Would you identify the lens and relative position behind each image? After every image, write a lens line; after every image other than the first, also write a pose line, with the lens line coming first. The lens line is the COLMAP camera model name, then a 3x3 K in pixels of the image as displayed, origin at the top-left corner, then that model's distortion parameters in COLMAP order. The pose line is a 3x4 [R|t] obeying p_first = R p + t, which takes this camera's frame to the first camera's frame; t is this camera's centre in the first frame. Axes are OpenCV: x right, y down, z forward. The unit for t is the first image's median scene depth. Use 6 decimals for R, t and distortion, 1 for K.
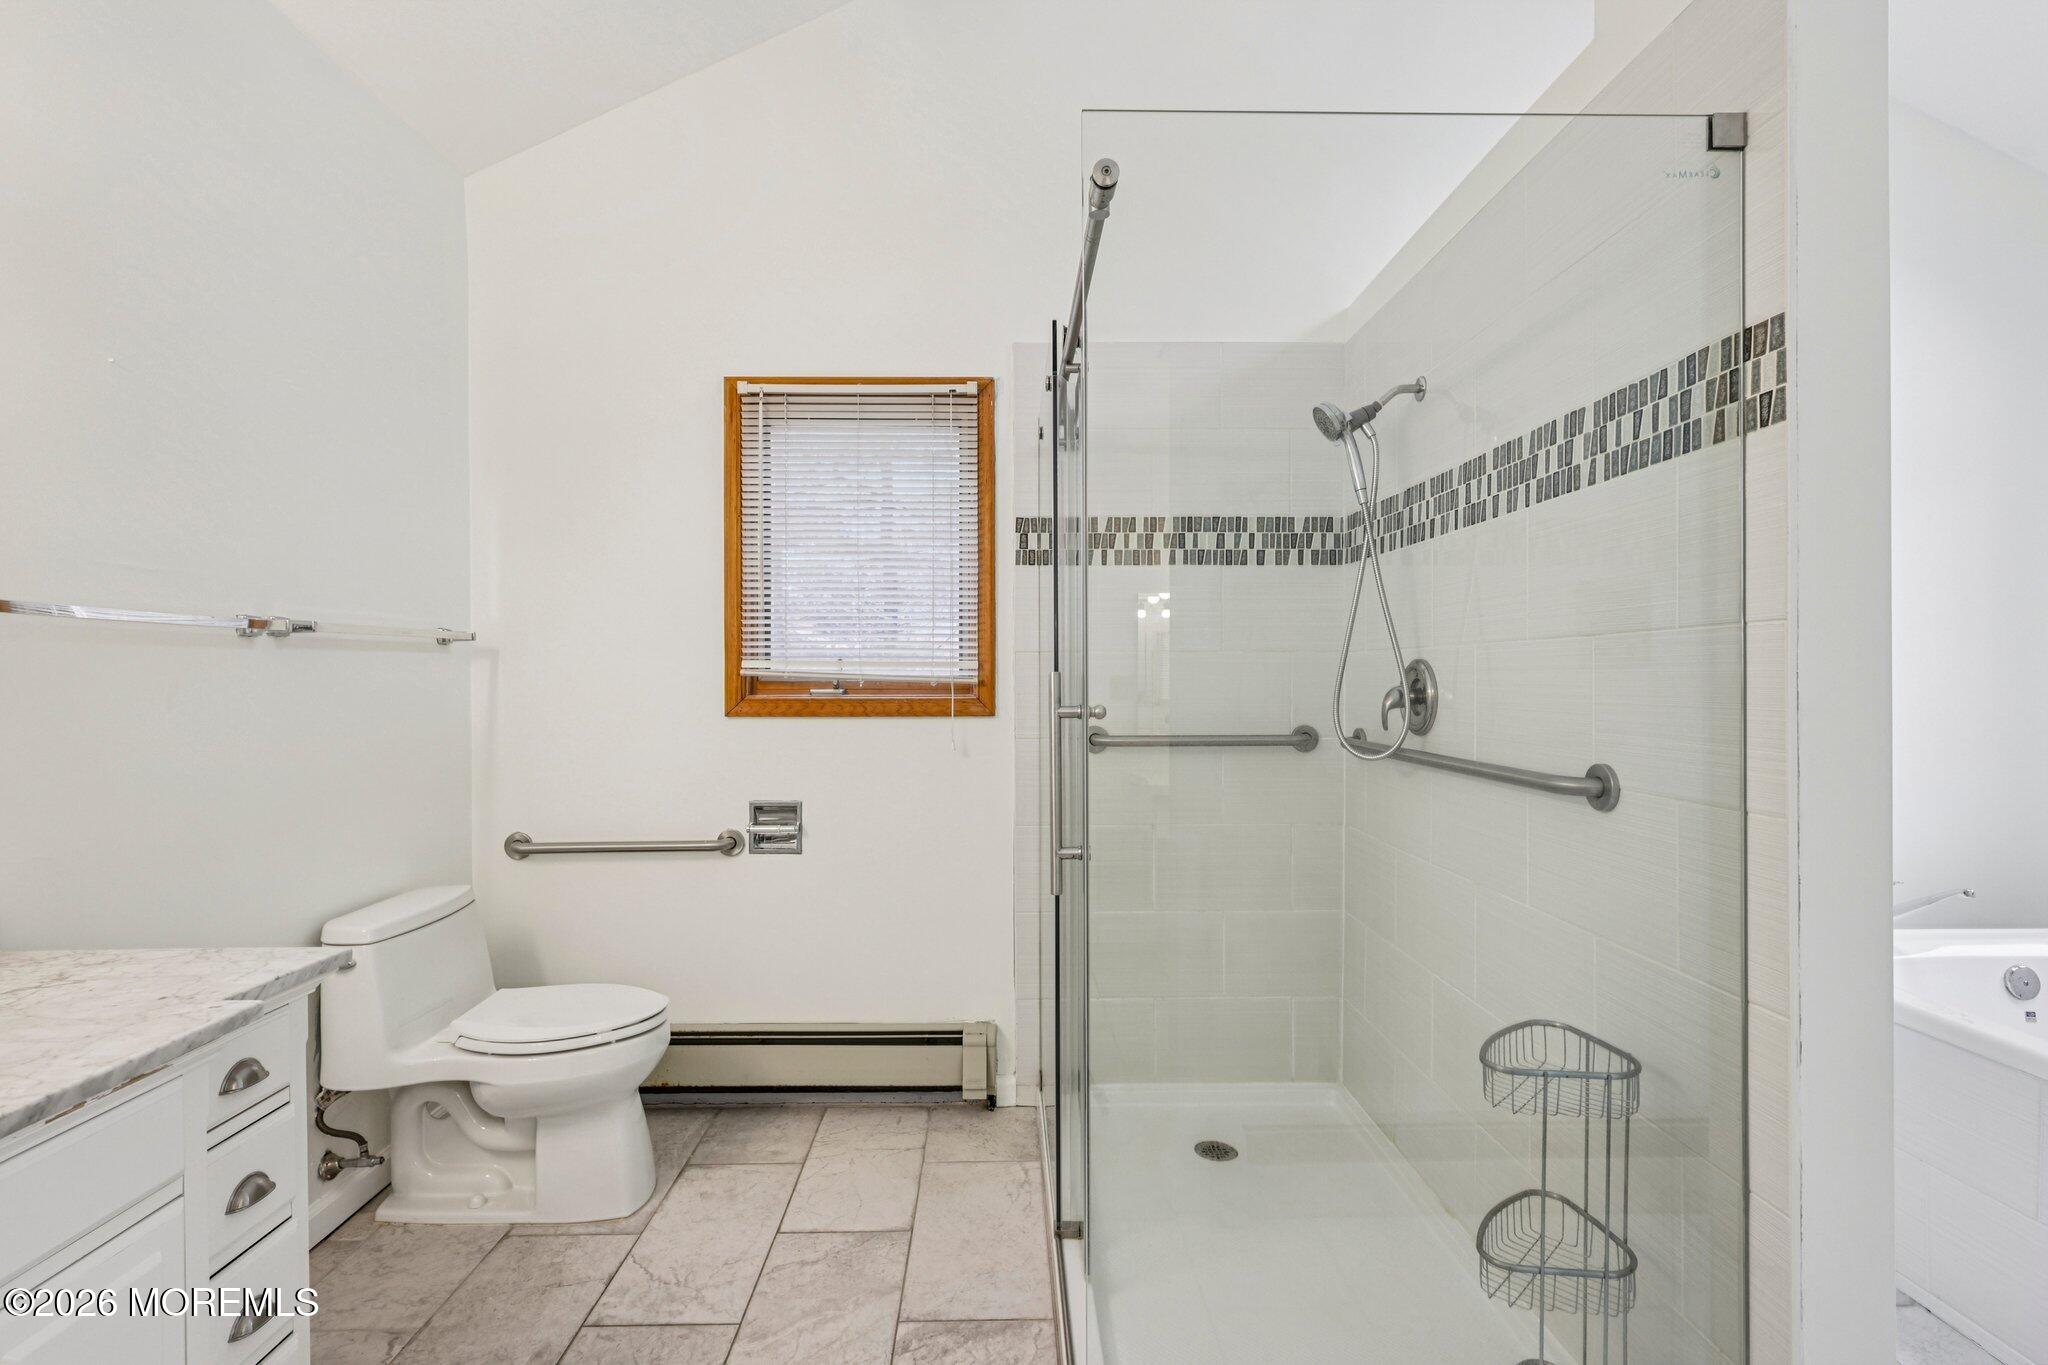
lens RADIAL K [[941.3, 0, 1022.0], [0, 941.3, 664.3], [0, 0, 1]] dist [0.030207, 0.000092]
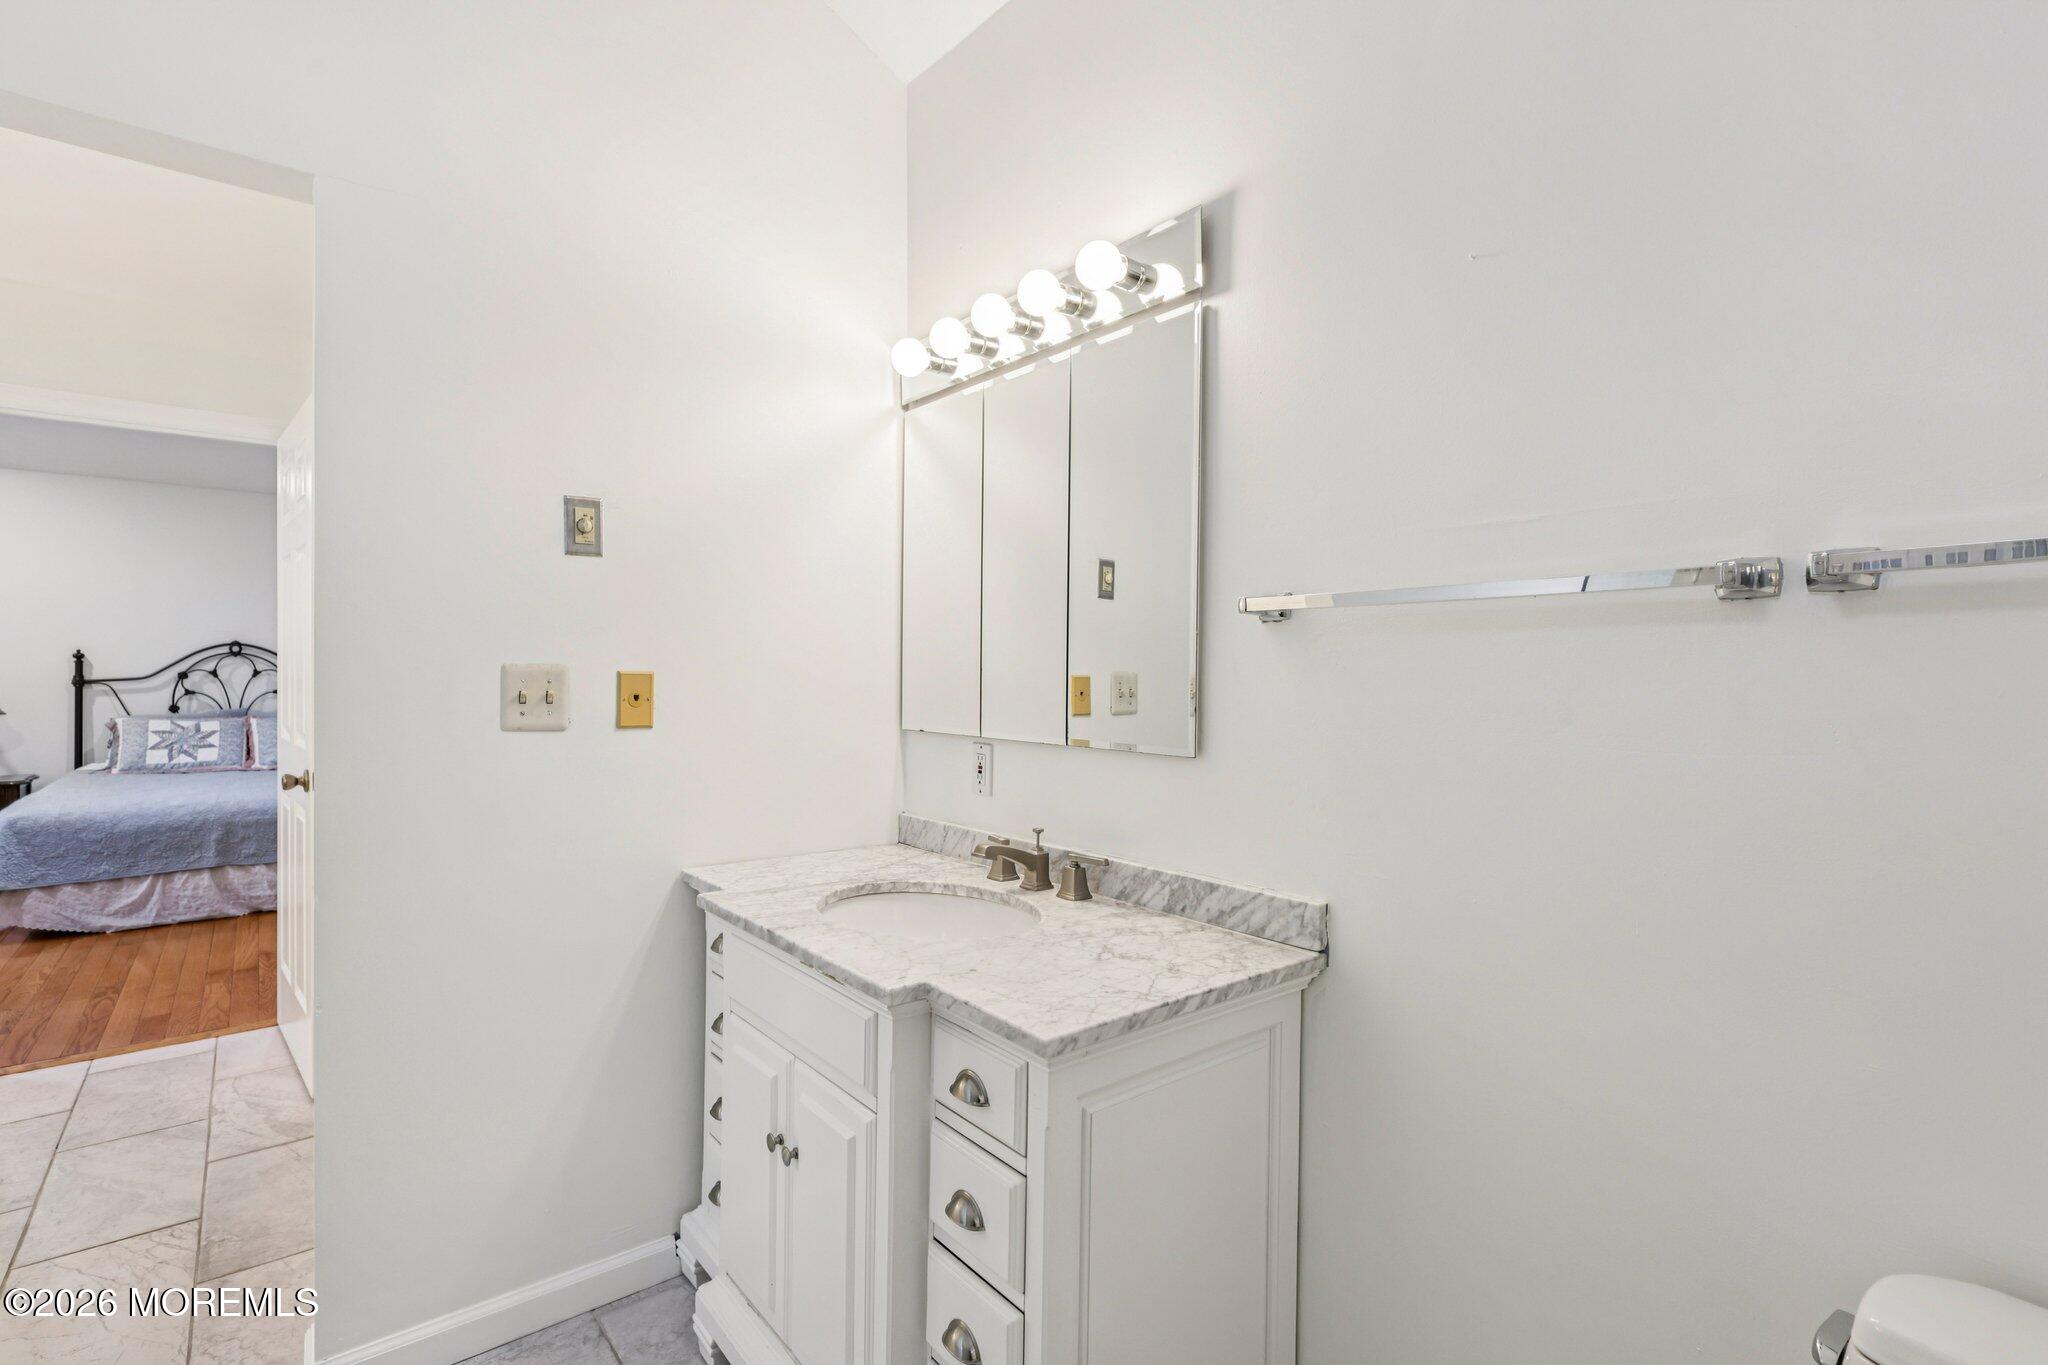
lens RADIAL K [[941.3, 0, 1022.0], [0, 941.3, 664.3], [0, 0, 1]] dist [0.030207, 0.000092]
pose [[-0.784903, -0.004832, -0.619600, -0.270145], [0.004104, 0.999907, -0.012996, 0.017606], [0.619605, -0.012743, -0.784810, 1.840080]]
